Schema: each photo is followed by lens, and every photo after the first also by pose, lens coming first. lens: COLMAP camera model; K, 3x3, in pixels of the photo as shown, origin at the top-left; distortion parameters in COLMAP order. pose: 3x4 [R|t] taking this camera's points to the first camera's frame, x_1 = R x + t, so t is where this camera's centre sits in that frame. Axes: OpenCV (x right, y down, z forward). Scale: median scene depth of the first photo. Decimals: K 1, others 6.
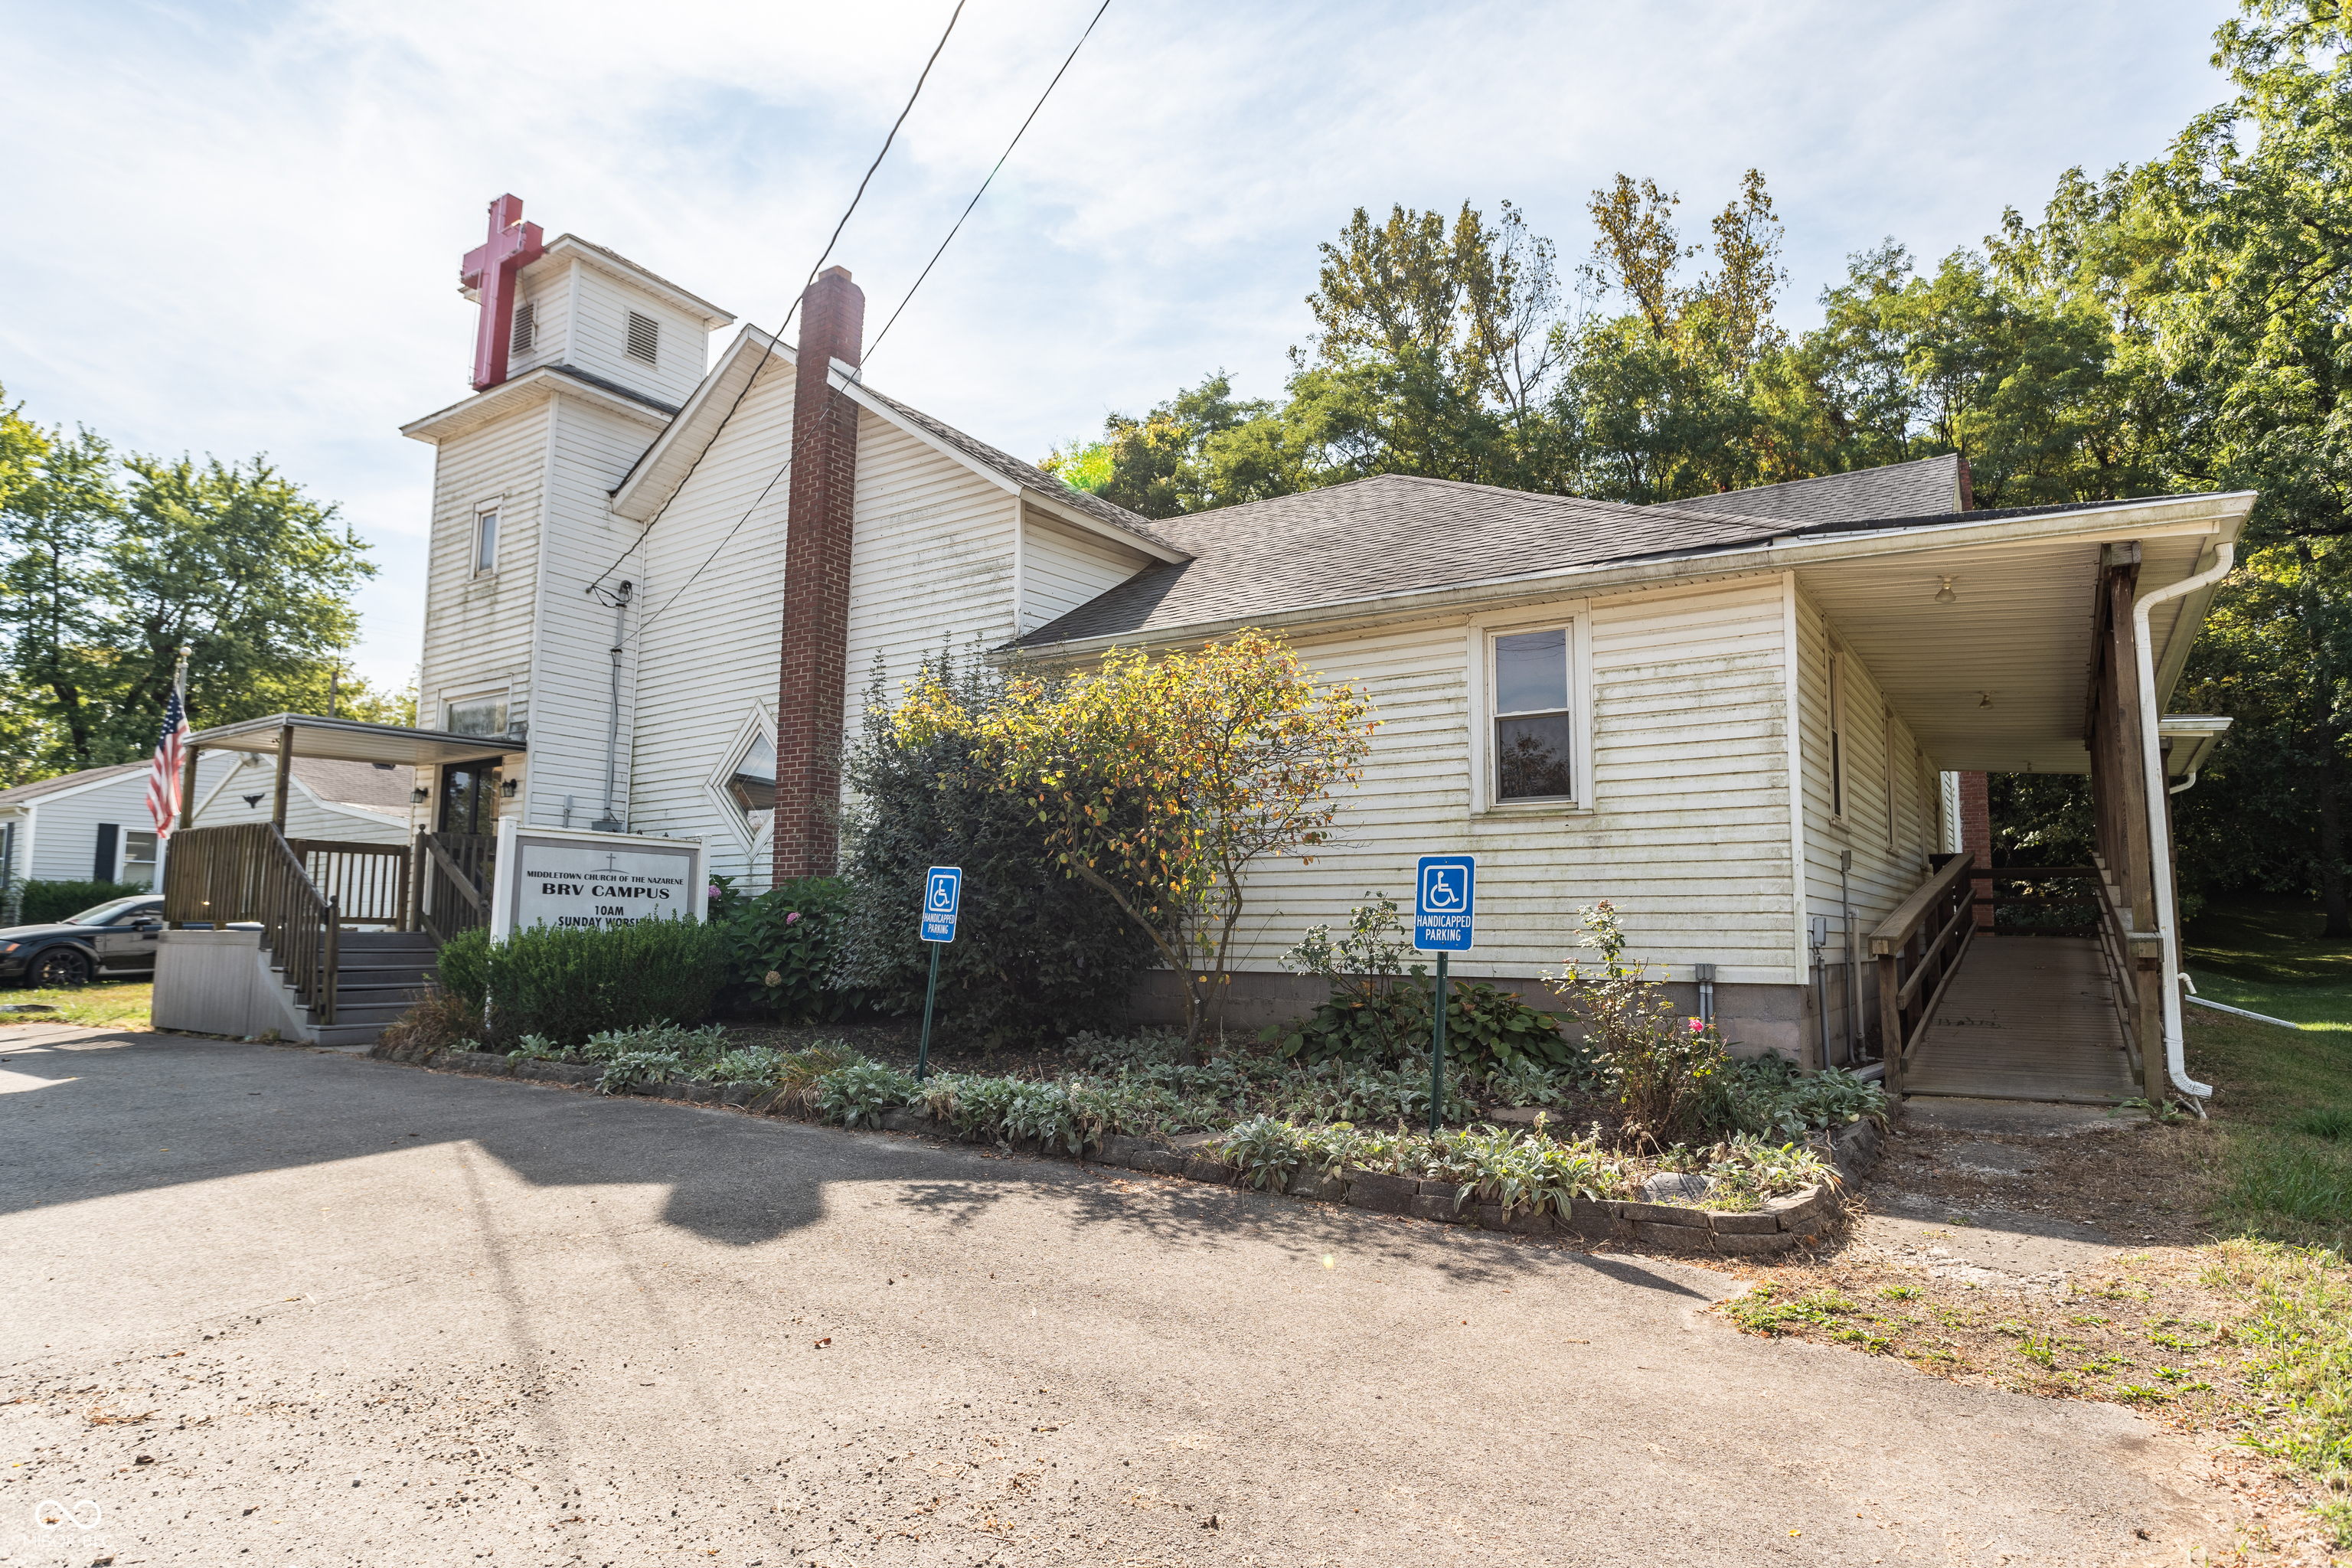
lens RADIAL K [[1354.8, 0, 1176.0], [0, 1354.8, 784.0], [0, 0, 1]] dist [-0.004311, 0.002127]
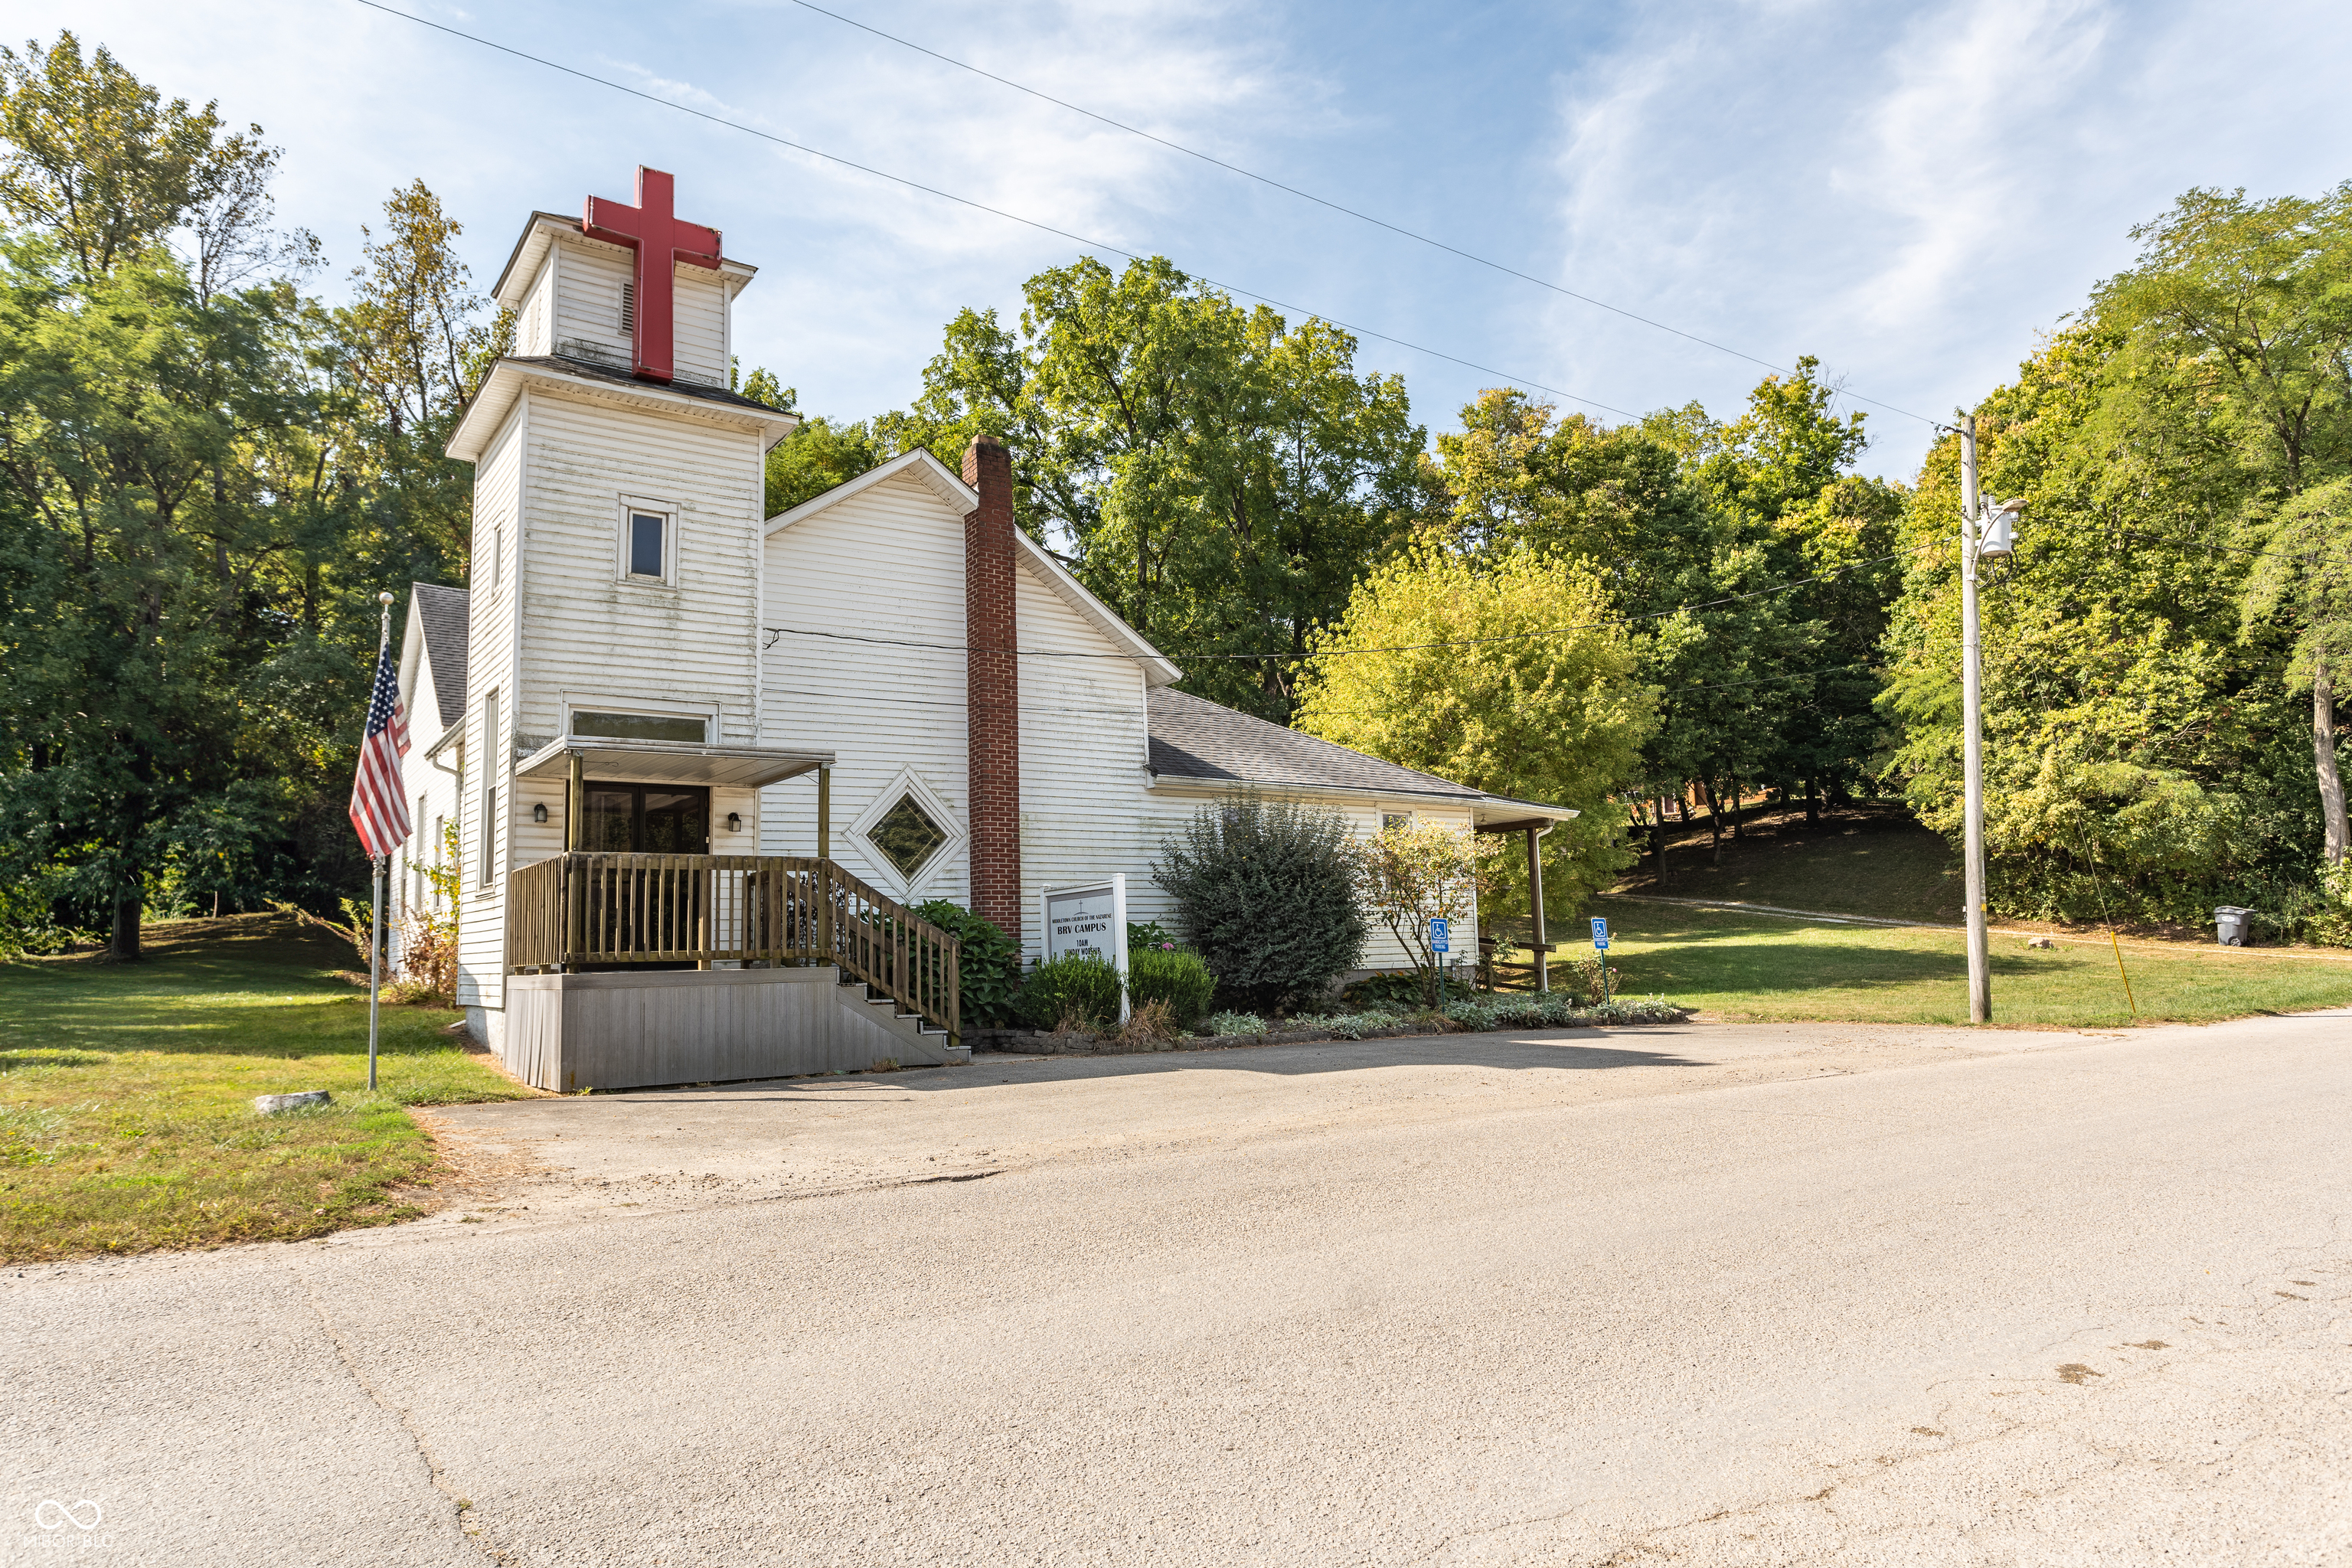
lens RADIAL K [[1475.8, 0, 1176.0], [0, 1475.8, 784.0], [0, 0, 1]] dist [0.003587, 0.004411]
pose [[0.335102, 0.095604, 0.937319, -1.333426], [-0.082692, 0.993984, -0.071821, 0.025714], [-0.938546, -0.053441, 0.340991, 0.313722]]
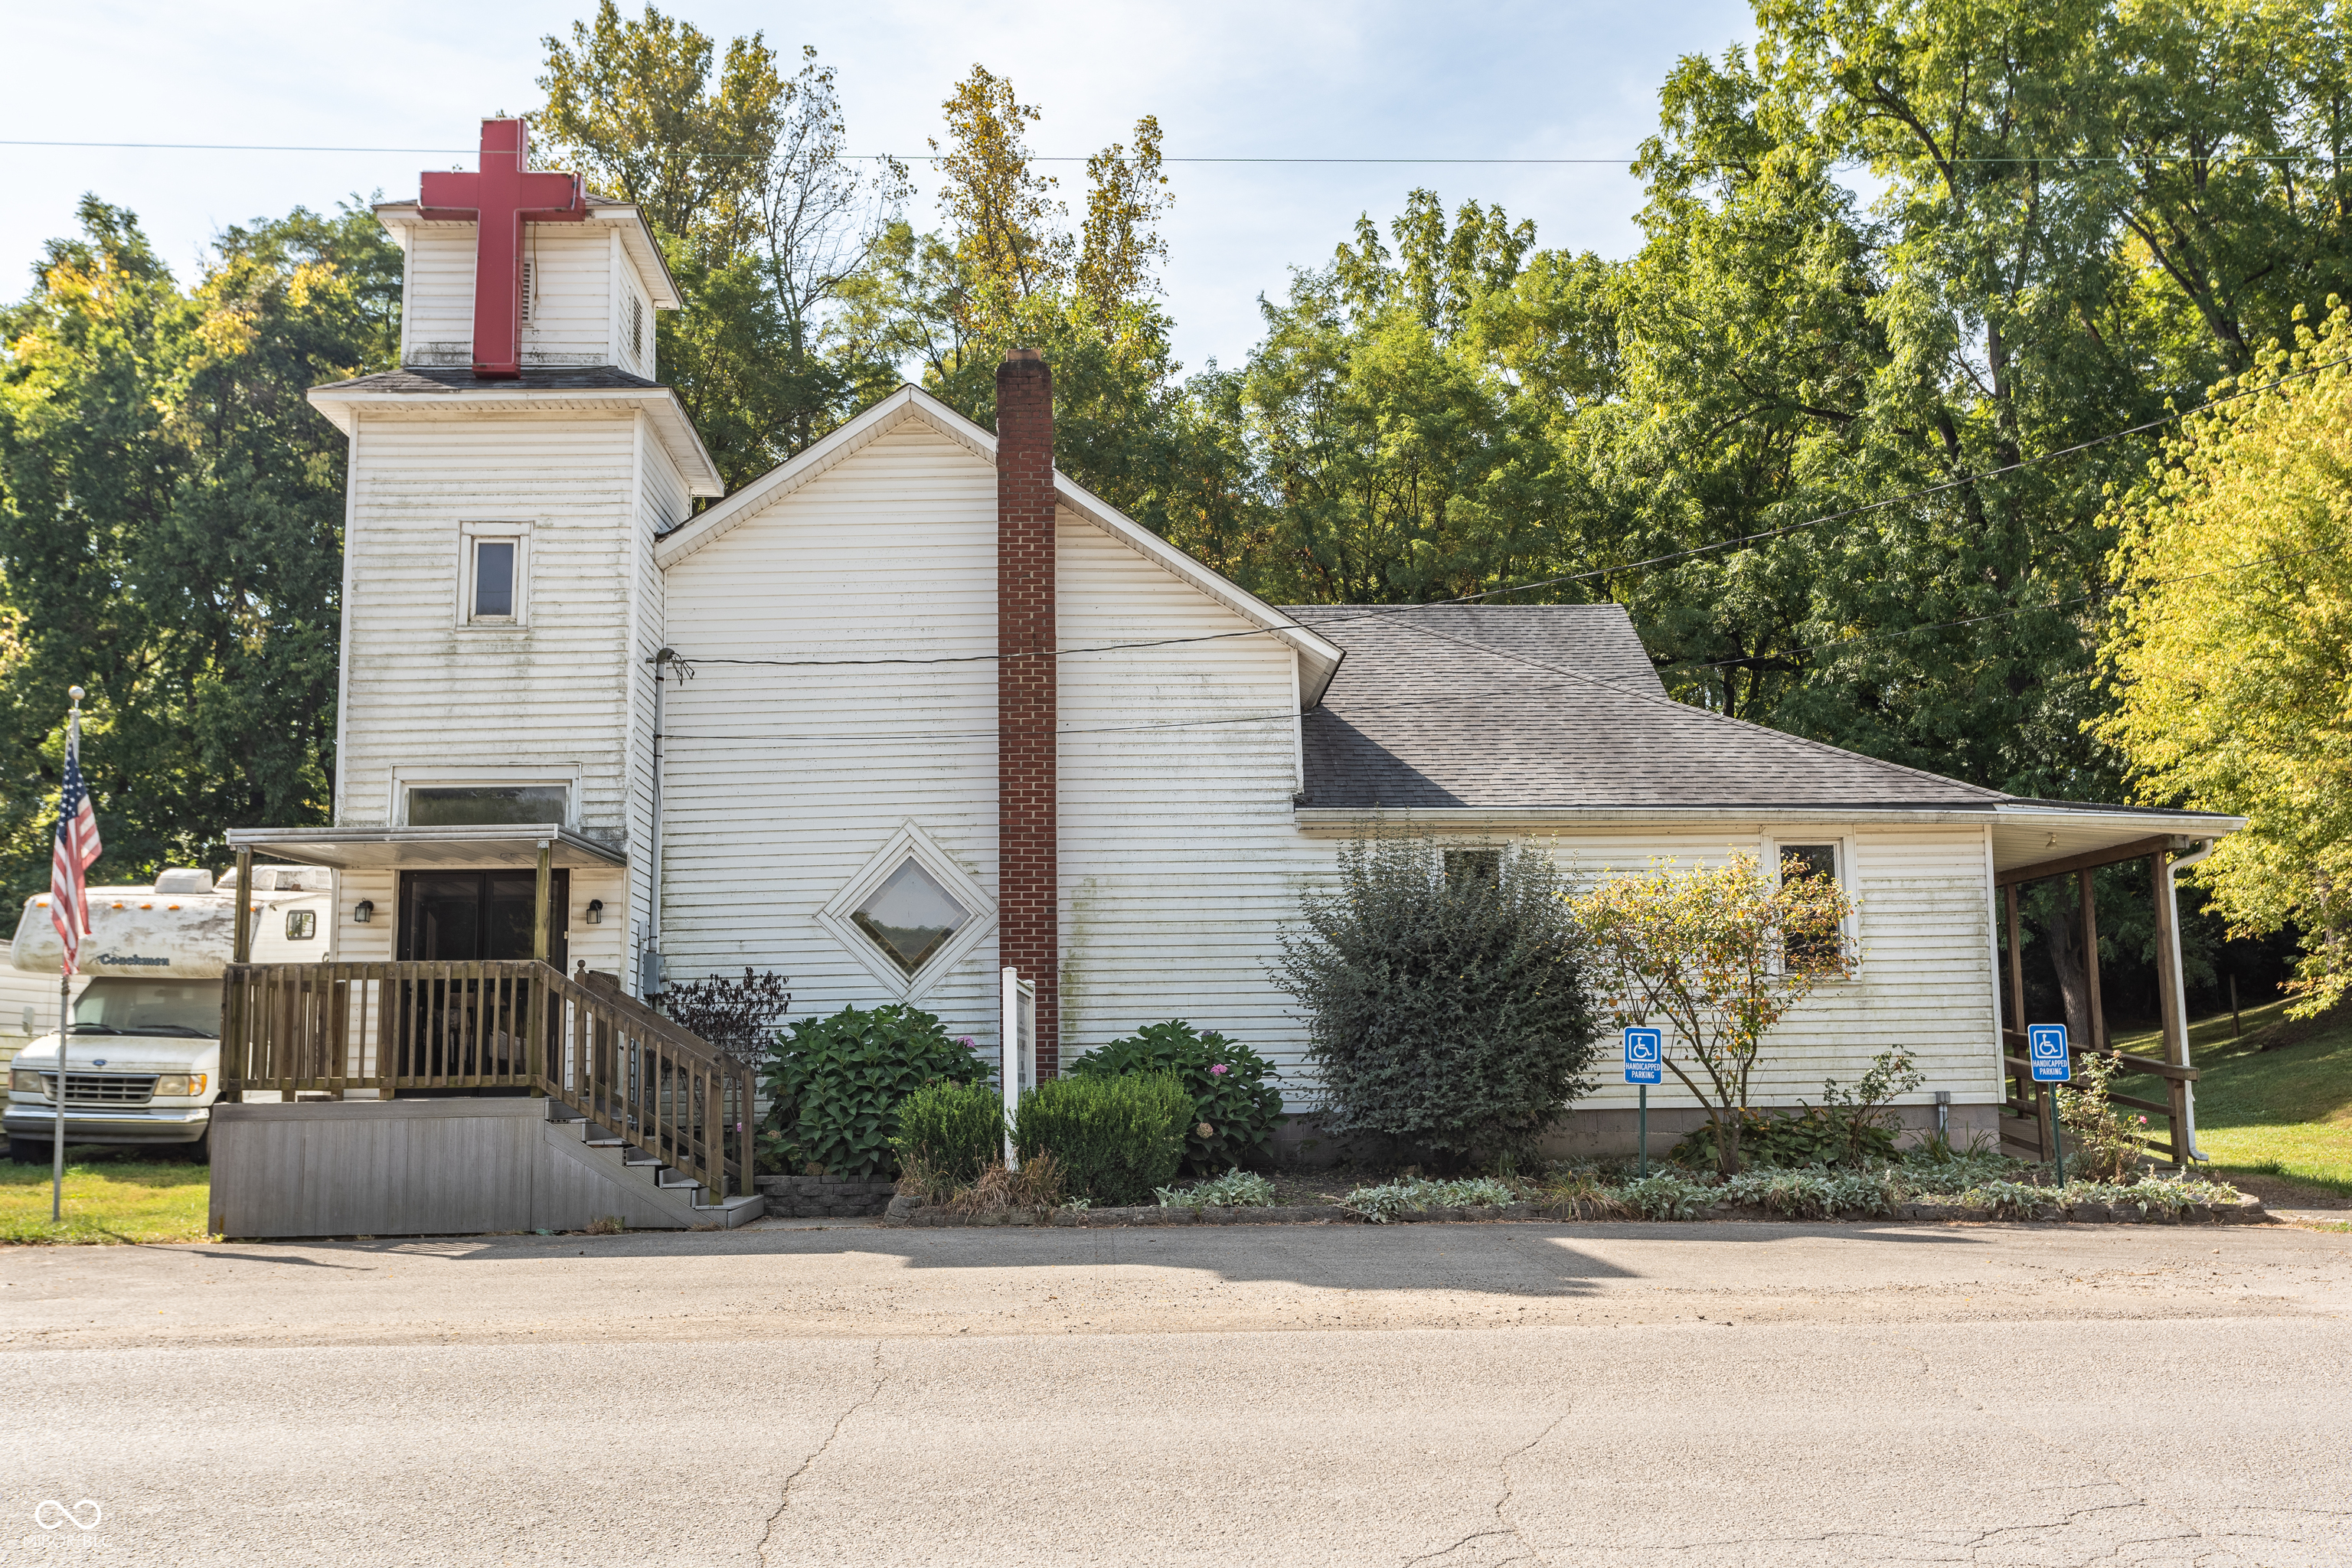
lens RADIAL K [[2269.4, 0, 1176.0], [0, 2269.4, 784.0], [0, 0, 1]] dist [-0.005334, -0.014584]
pose [[0.798779, 0.059312, 0.598693, -0.970356], [-0.049585, 0.998233, -0.032738, -0.042036], [-0.599577, -0.003536, 0.800309, -0.250410]]
